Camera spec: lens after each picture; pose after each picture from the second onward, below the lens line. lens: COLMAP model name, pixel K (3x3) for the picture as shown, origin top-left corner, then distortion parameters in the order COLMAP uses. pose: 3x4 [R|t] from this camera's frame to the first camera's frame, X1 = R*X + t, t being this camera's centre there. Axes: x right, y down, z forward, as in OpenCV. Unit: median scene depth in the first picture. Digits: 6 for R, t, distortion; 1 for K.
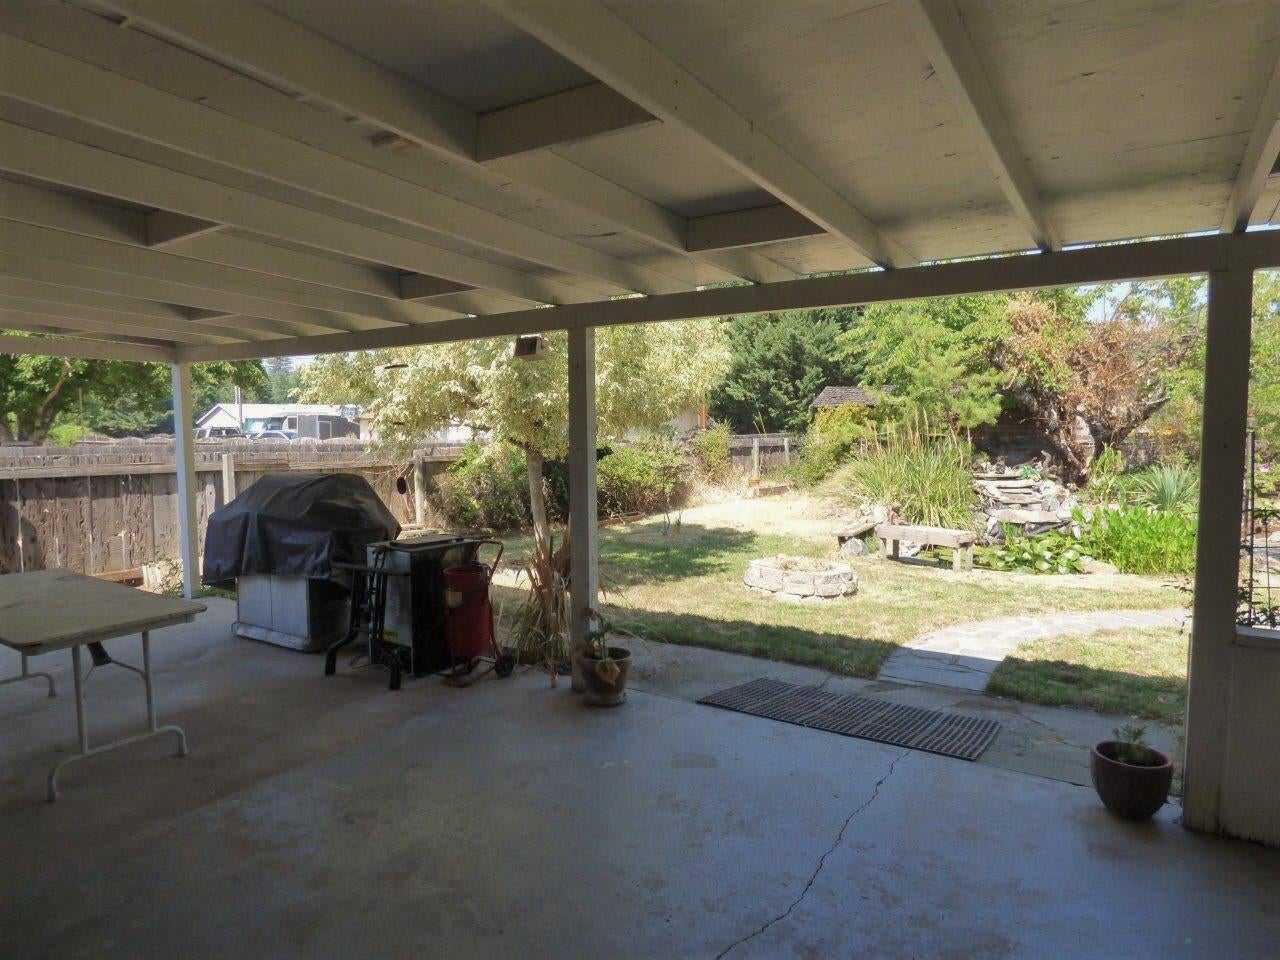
lens RADIAL K [[791.5, 0, 640.0], [0, 791.5, 480.0], [0, 0, 1]] dist [-0.003023, -0.001649]
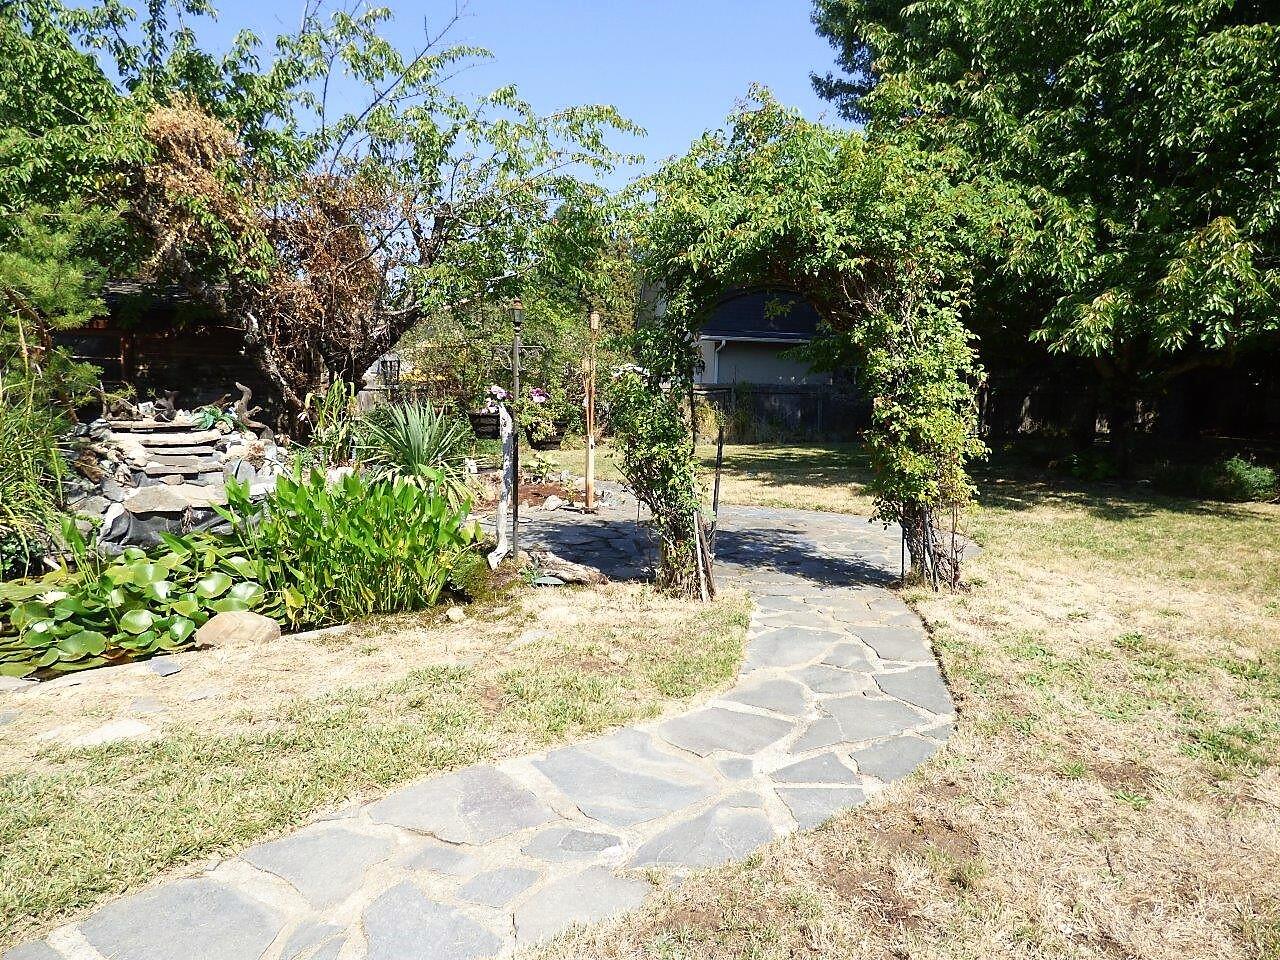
lens RADIAL K [[791.5, 0, 640.0], [0, 791.5, 480.0], [0, 0, 1]] dist [-0.003023, -0.001649]
pose [[0.687875, -0.058555, 0.723464, 0.292414], [0.023799, 0.998024, 0.058148, 0.009619], [-0.725439, -0.022781, 0.687909, 0.380370]]
